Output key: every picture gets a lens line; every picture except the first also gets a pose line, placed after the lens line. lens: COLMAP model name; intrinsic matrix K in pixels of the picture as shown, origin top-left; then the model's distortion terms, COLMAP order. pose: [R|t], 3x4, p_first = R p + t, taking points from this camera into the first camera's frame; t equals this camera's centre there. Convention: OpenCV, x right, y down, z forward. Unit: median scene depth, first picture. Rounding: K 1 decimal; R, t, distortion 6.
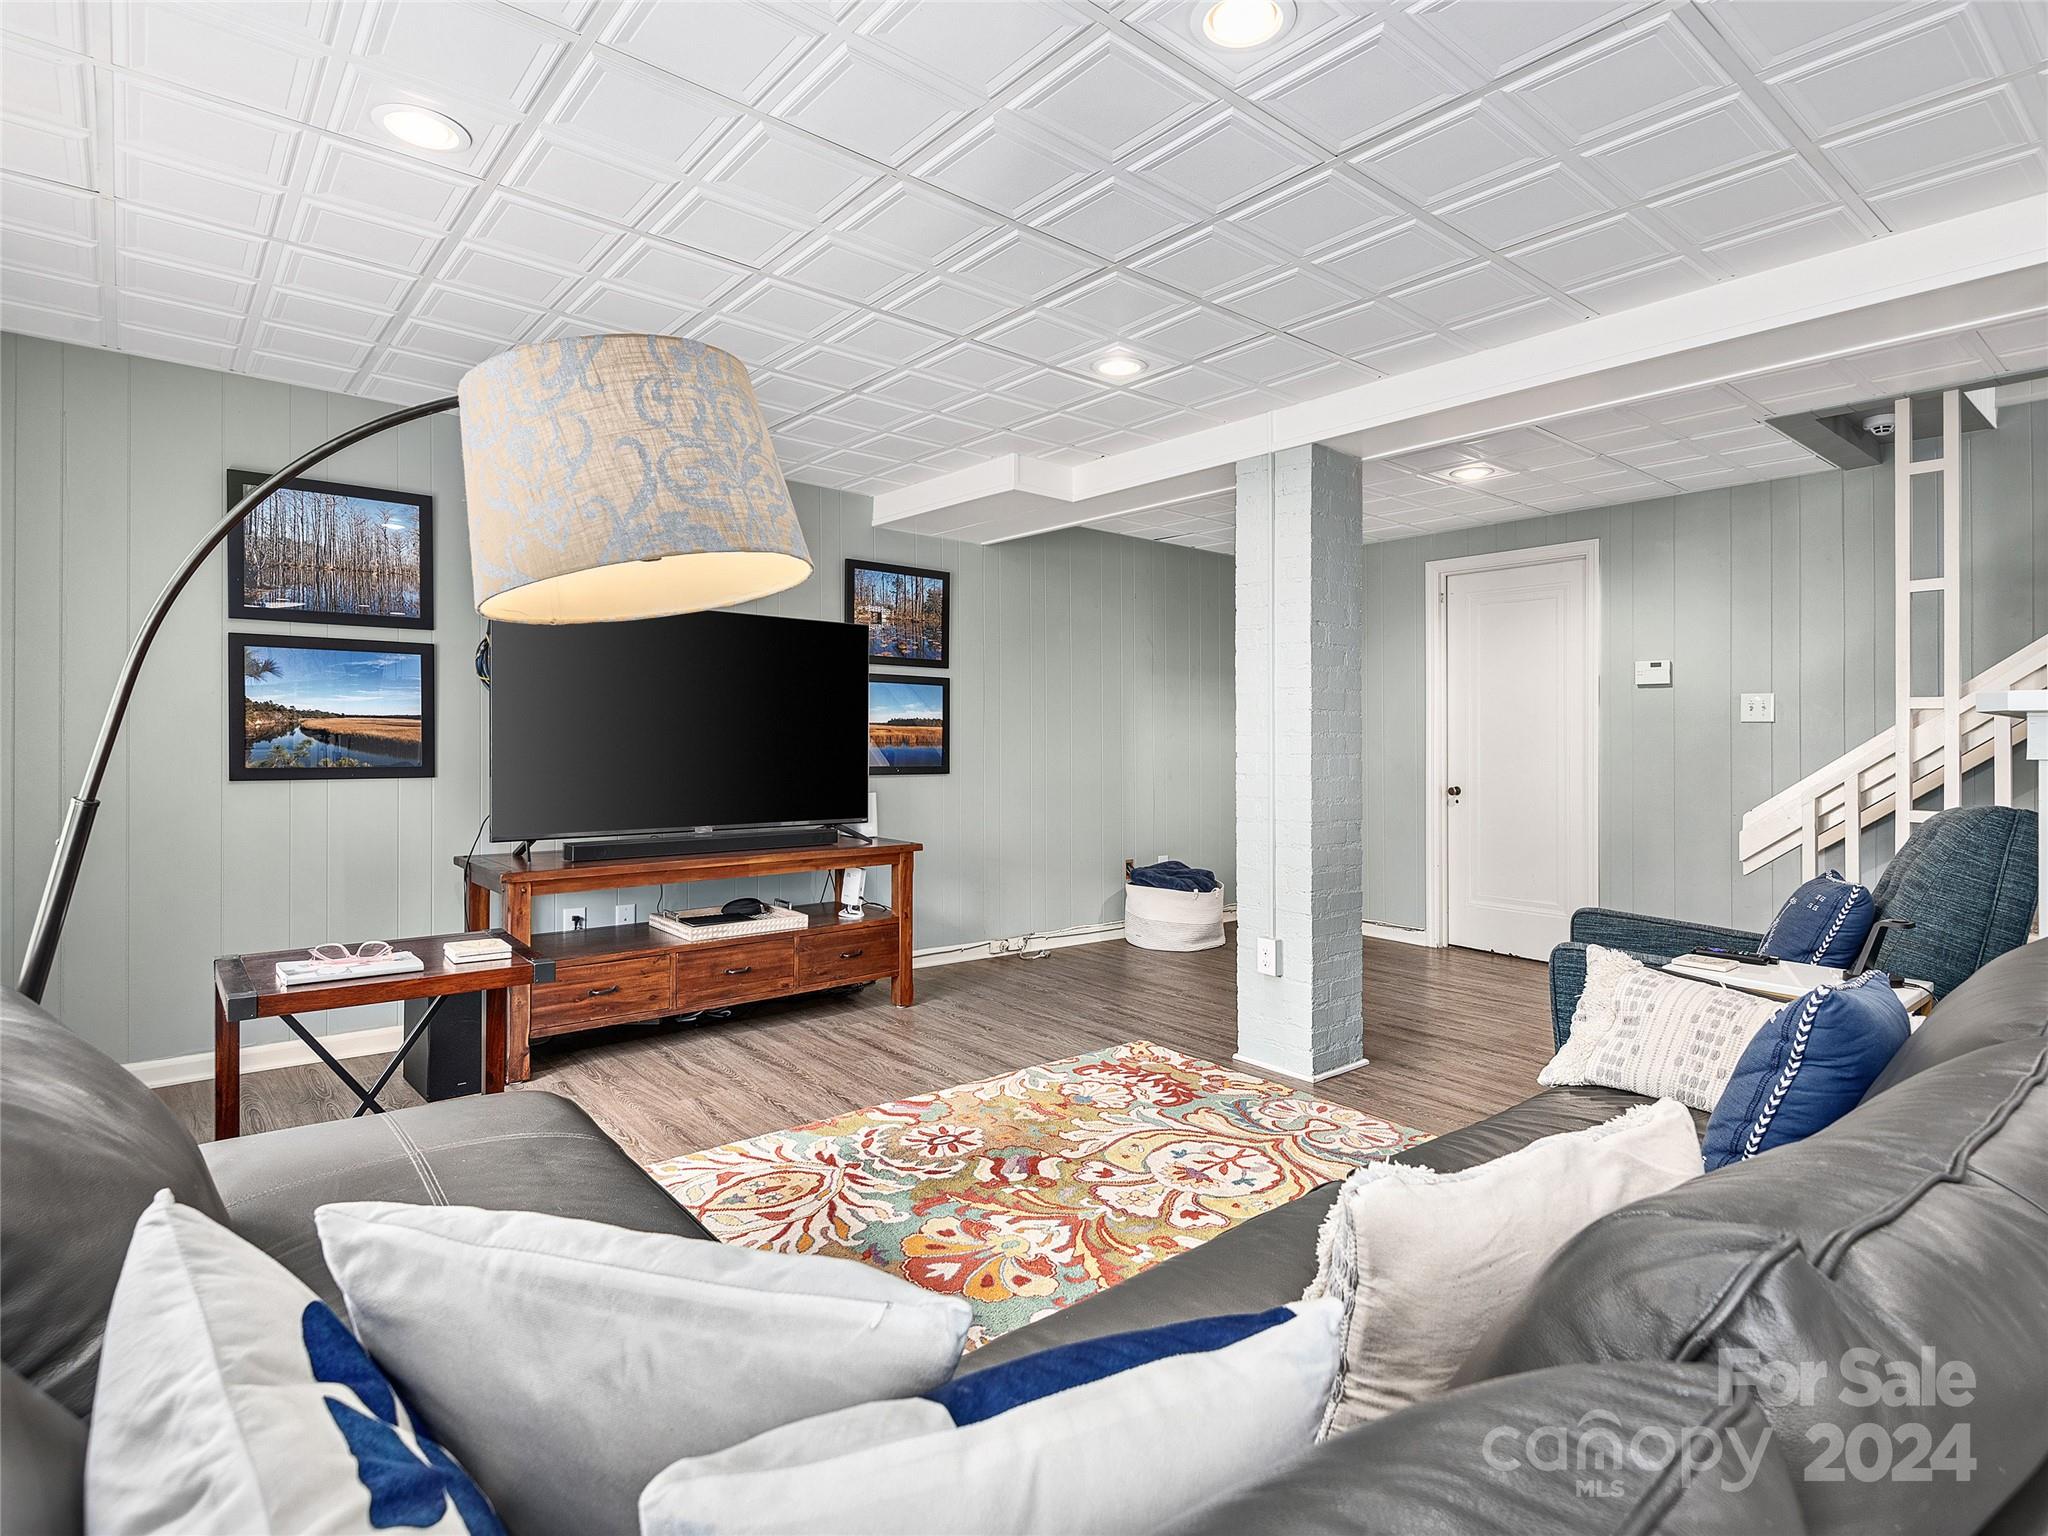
lens RADIAL K [[1067.7, 0, 1015.9], [0, 1067.7, 743.2], [0, 0, 1]] dist [-0.002153, -0.001939]
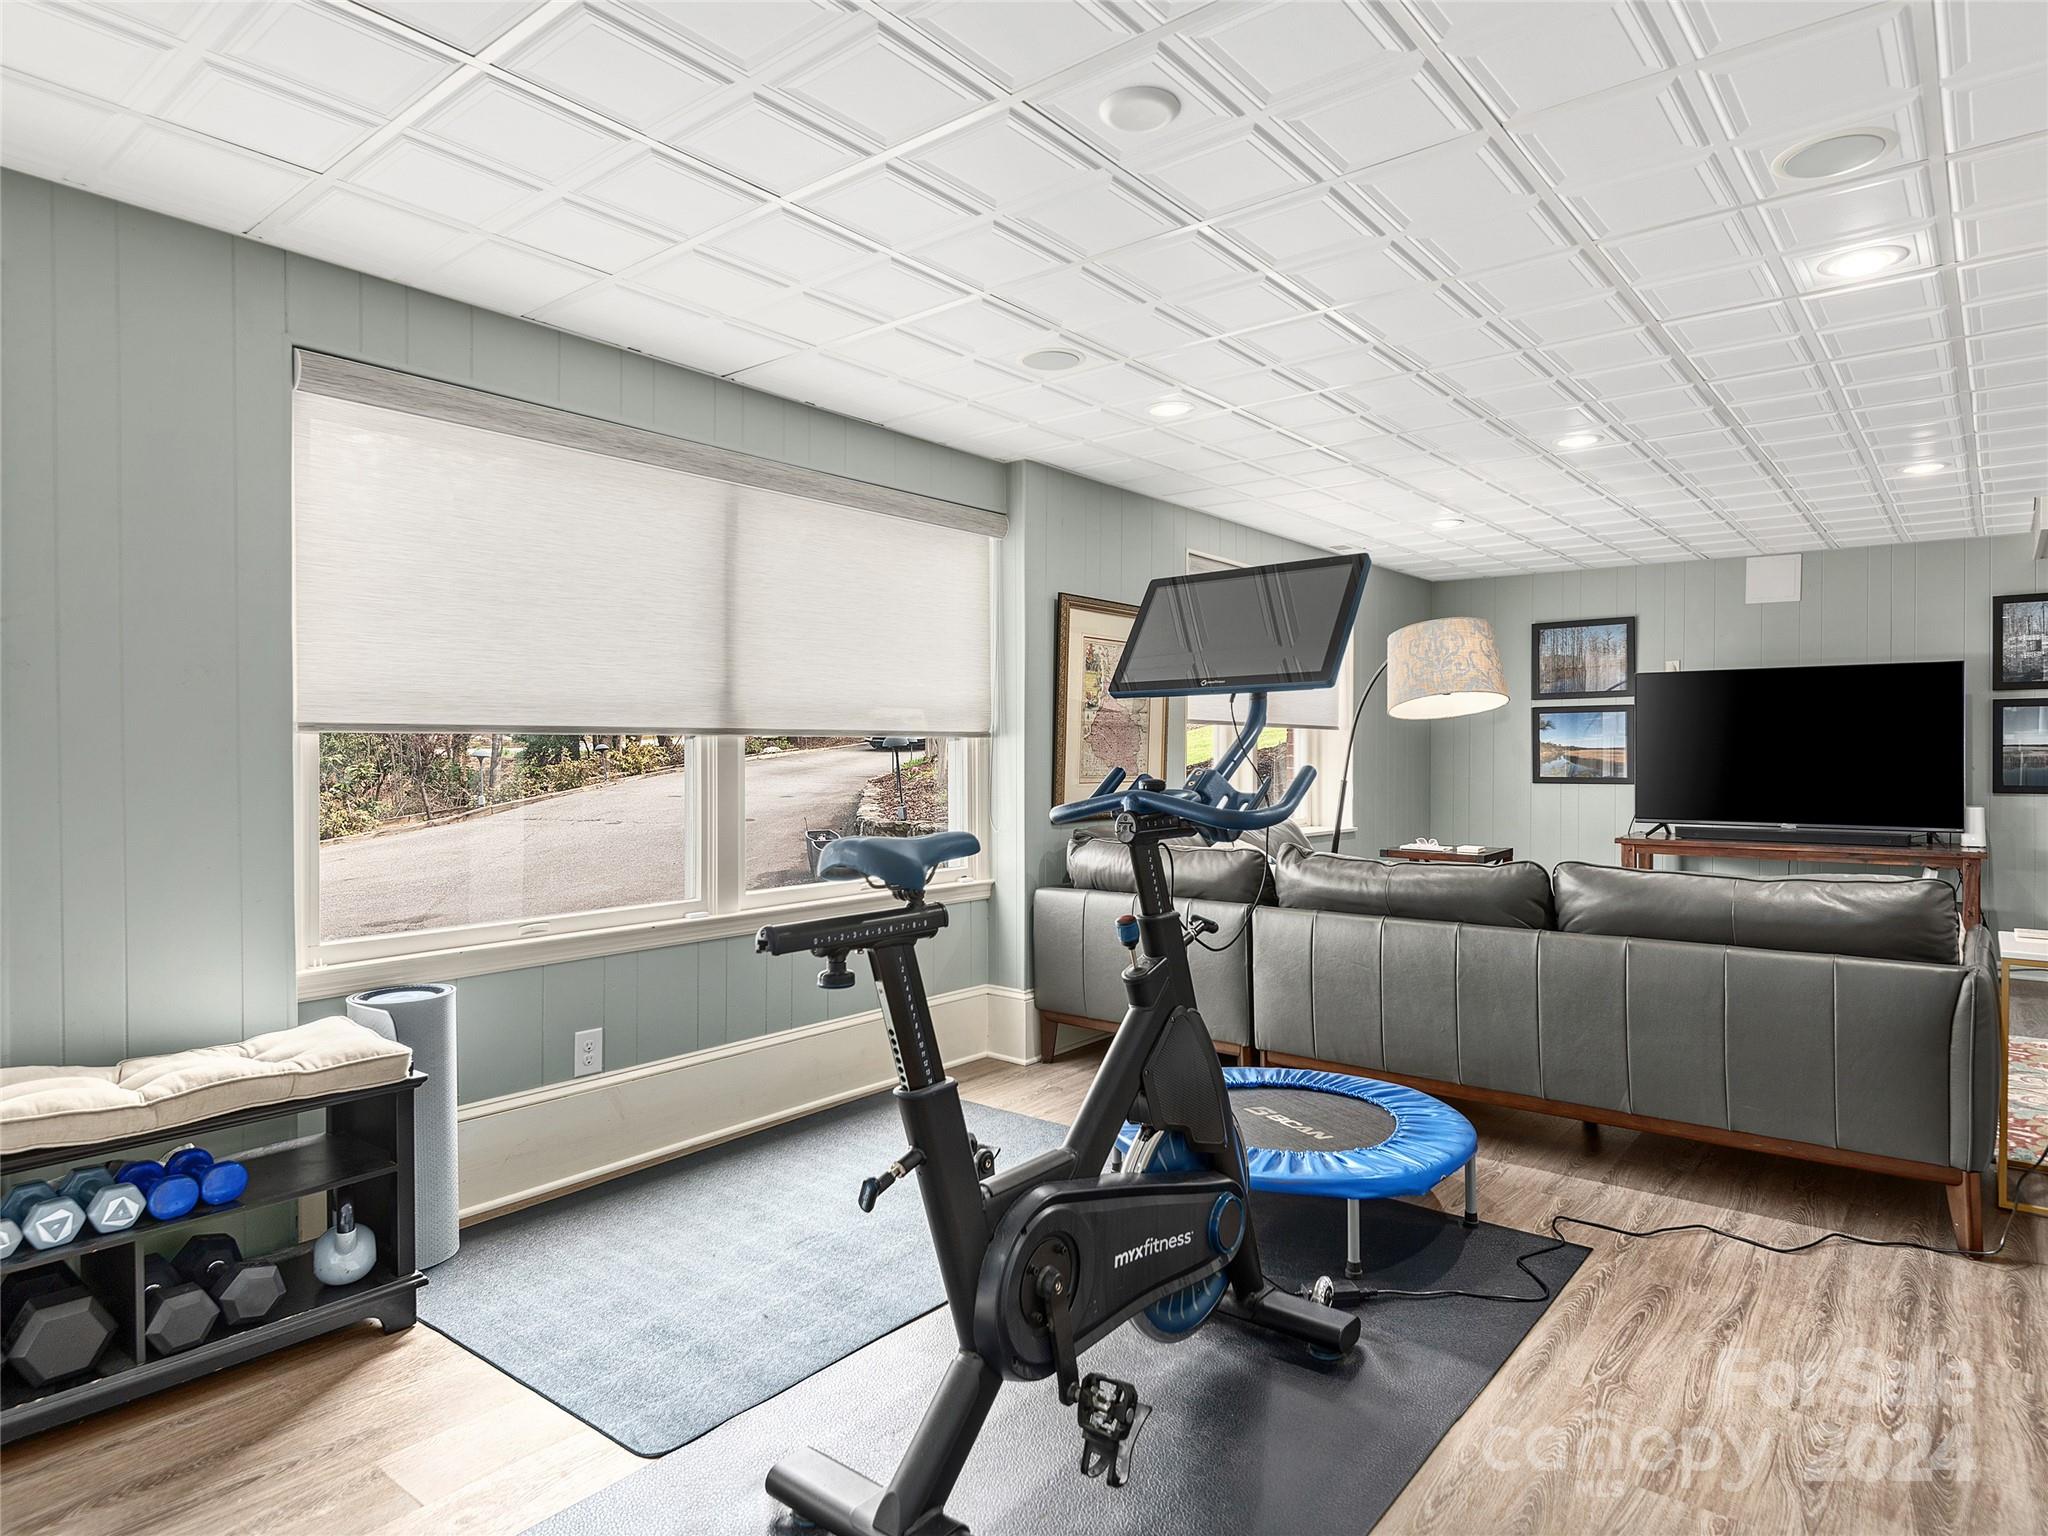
lens RADIAL K [[1201.6, 0, 1037.2], [0, 1201.6, 757.6], [0, 0, 1]] dist [0.112027, 0.000027]
pose [[0.193419, -0.009742, -0.981068, 1.244128], [0.002395, 0.999952, -0.009458, 0.005998], [0.981113, -0.000520, 0.193434, -0.302128]]
